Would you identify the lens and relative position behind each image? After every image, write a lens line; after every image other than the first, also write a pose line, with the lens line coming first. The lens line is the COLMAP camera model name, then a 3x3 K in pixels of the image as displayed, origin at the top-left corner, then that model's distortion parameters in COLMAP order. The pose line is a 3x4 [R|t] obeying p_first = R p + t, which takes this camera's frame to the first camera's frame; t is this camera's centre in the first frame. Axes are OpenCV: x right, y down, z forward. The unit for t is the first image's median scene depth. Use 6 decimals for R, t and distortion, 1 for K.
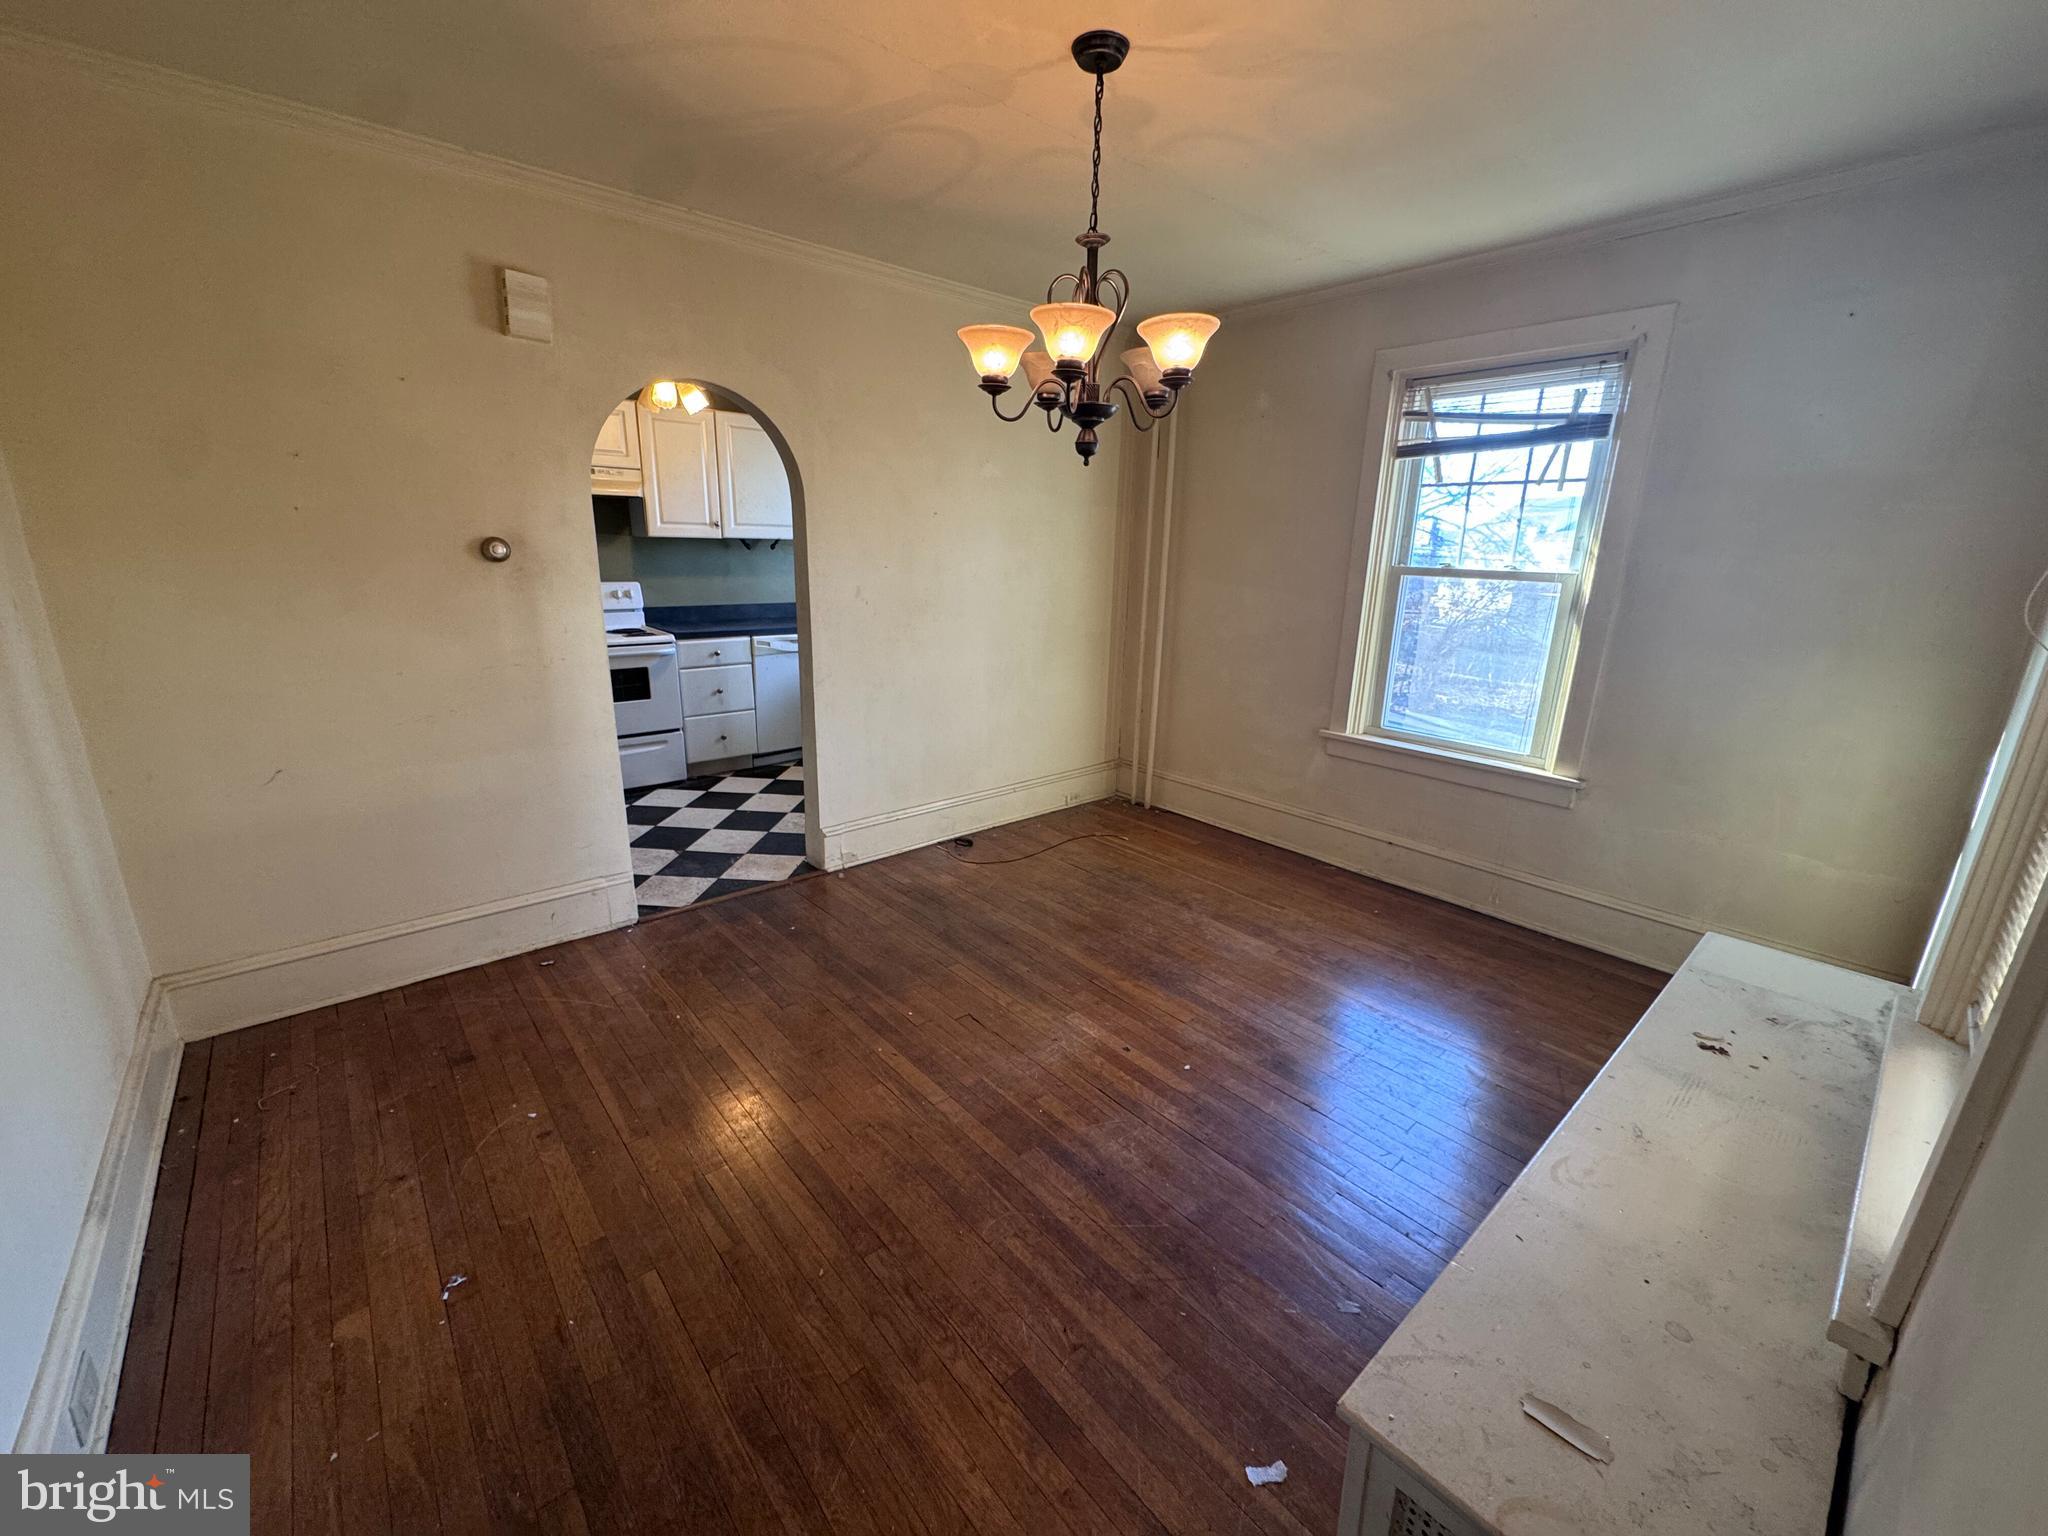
lens RADIAL K [[811.1, 0, 1022.3], [0, 811.1, 770.3], [0, 0, 1]] dist [-0.002945, -0.000267]
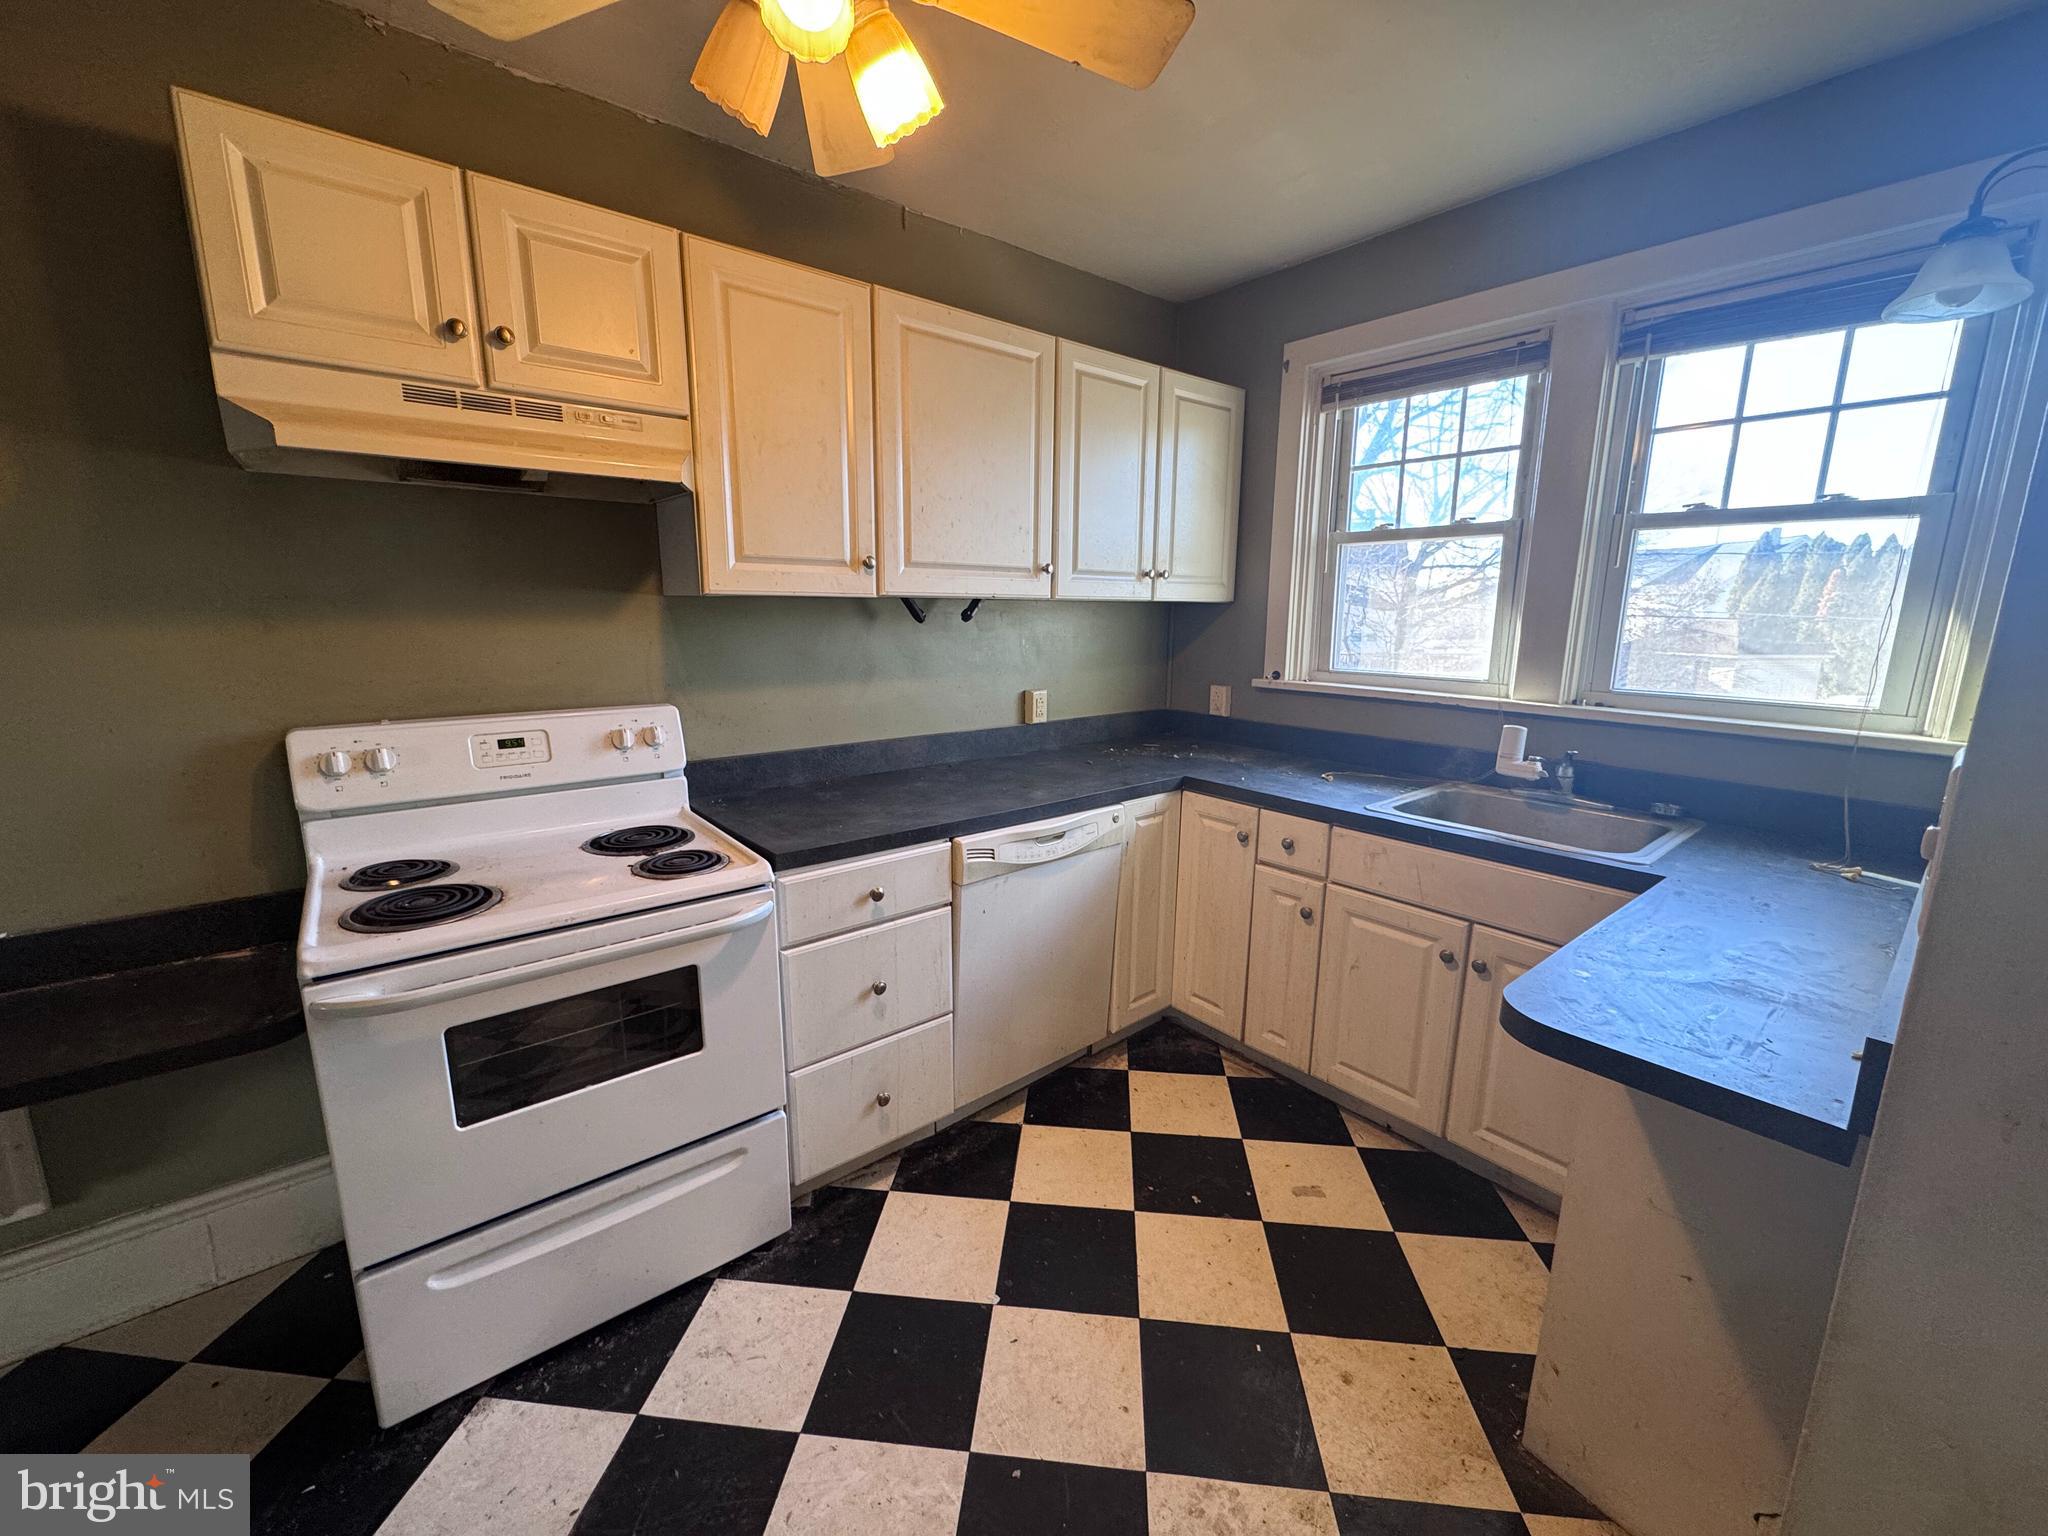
lens RADIAL K [[811.1, 0, 1024.3], [0, 811.1, 771.1], [0, 0, 1]] dist [-0.002945, -0.000267]
pose [[0.999525, -0.009871, -0.029198, -0.438082], [0.007692, 0.997243, -0.073809, -0.256334], [0.029846, 0.073550, 0.996845, 0.918497]]
